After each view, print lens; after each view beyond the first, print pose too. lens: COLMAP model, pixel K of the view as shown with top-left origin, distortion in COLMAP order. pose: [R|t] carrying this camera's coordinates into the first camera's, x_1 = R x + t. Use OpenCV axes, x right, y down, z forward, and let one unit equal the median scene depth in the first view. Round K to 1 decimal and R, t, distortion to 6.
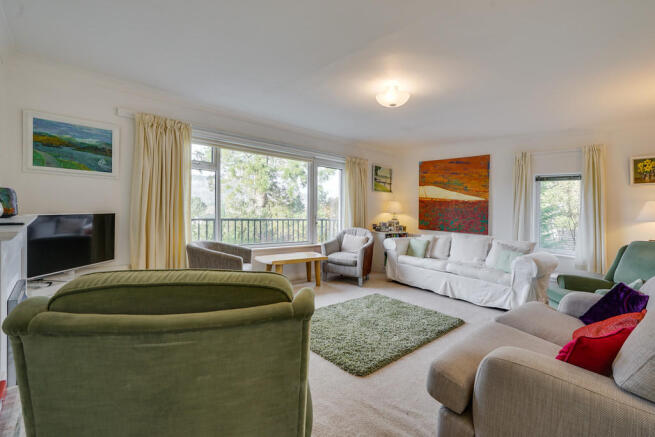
lens RADIAL K [[294.4, 0, 327.5], [0, 294.4, 218.5], [0, 0, 1]] dist [0.000773, 0.000435]
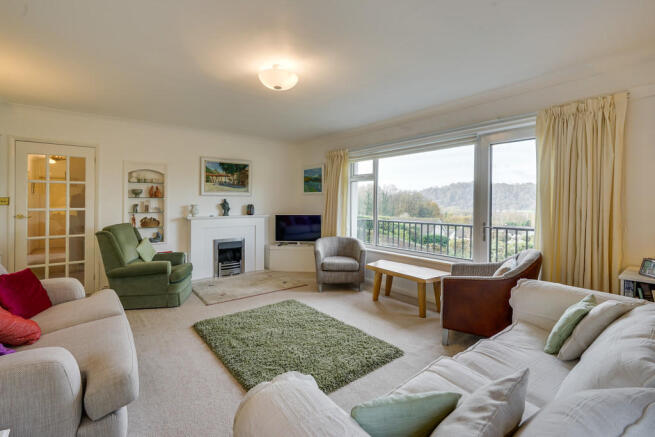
lens RADIAL K [[294.4, 0, 327.5], [0, 294.4, 218.5], [0, 0, 1]] dist [0.000773, 0.000435]
pose [[-0.033796, -0.002656, -0.999425, 0.995741], [-0.059538, 0.998226, -0.000639, 0.000677], [0.997654, 0.059482, -0.033894, 1.108514]]
